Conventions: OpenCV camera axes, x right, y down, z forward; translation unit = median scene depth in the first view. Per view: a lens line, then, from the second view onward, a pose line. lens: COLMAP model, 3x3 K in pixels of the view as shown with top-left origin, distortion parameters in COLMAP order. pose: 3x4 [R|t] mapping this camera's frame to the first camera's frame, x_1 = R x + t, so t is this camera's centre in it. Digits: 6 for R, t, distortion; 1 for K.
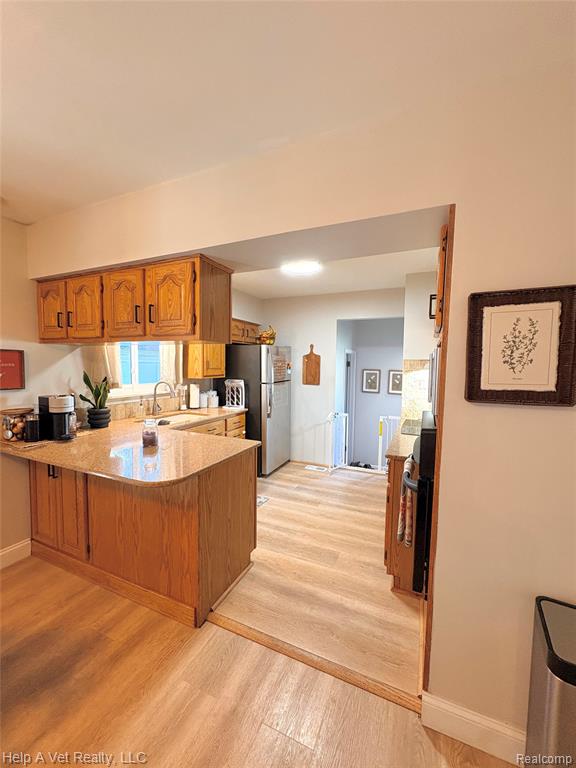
lens RADIAL K [[307.0, 0, 287.9], [0, 307.0, 383.0], [0, 0, 1]] dist [0.008539, 0.000197]
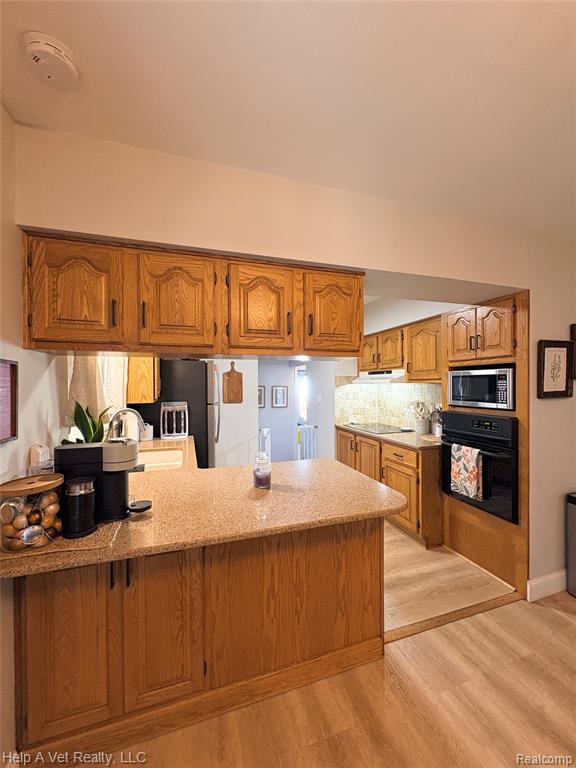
lens RADIAL K [[307.0, 0, 290.9], [0, 307.0, 384.0], [0, 0, 1]] dist [0.008539, 0.000197]
pose [[0.733708, -0.022036, 0.679107, -0.923926], [0.058263, 0.997833, -0.030569, -0.030167], [-0.676962, 0.061996, 0.733402, 0.355081]]
